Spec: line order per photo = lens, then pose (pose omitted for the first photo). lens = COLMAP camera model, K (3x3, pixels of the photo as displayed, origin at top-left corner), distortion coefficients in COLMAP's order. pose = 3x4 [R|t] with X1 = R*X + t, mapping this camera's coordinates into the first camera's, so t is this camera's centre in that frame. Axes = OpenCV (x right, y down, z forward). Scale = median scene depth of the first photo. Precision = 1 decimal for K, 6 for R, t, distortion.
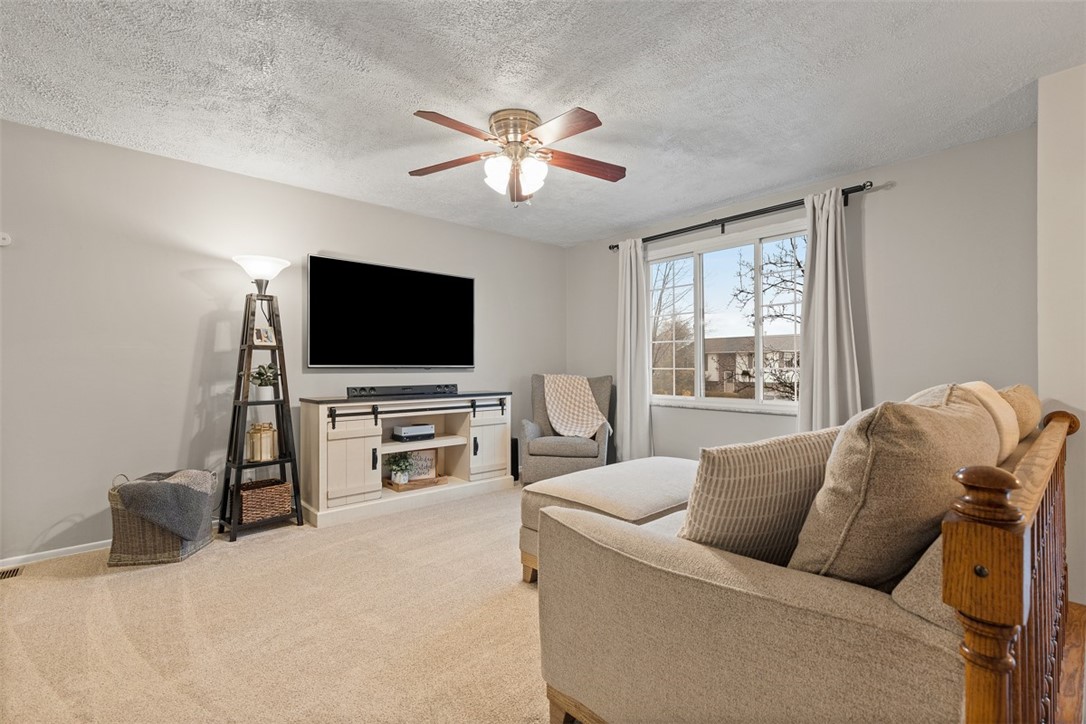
lens RADIAL K [[488.6, 0, 546.2], [0, 488.6, 360.1], [0, 0, 1]] dist [0.005872, -0.000637]
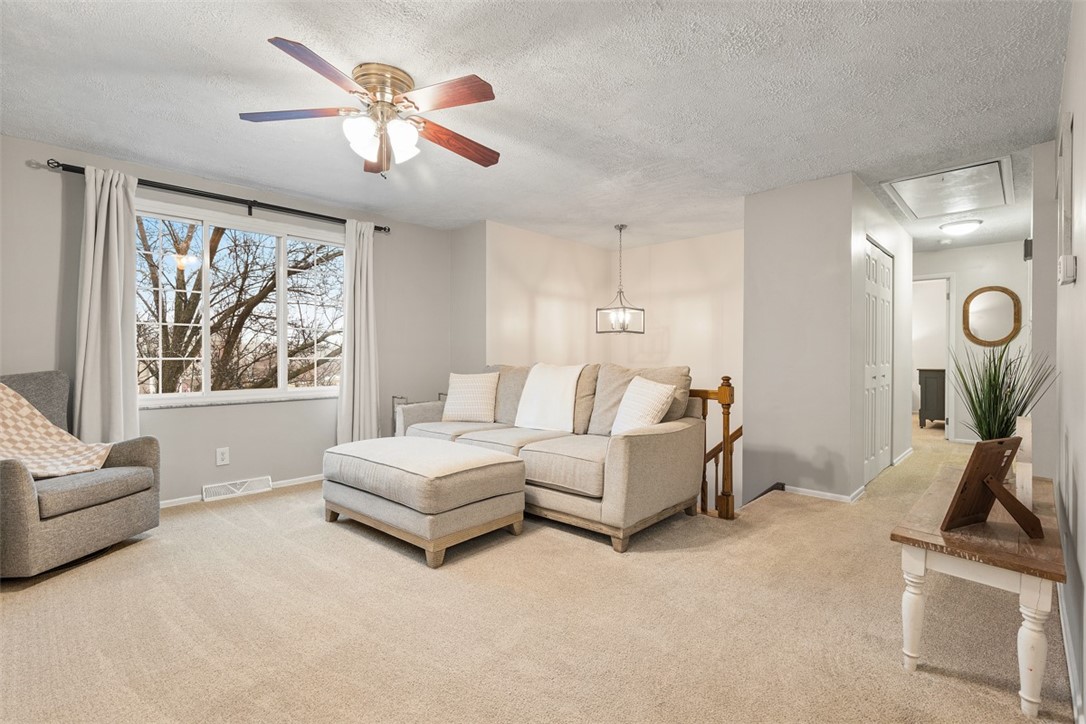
lens RADIAL K [[488.6, 0, 546.2], [0, 488.6, 360.1], [0, 0, 1]] dist [0.005872, -0.000637]
pose [[-0.065821, -0.007540, 0.997803, -0.649652], [-0.014179, 0.999878, 0.006620, 0.005827], [-0.997731, -0.013712, -0.065920, 0.510841]]
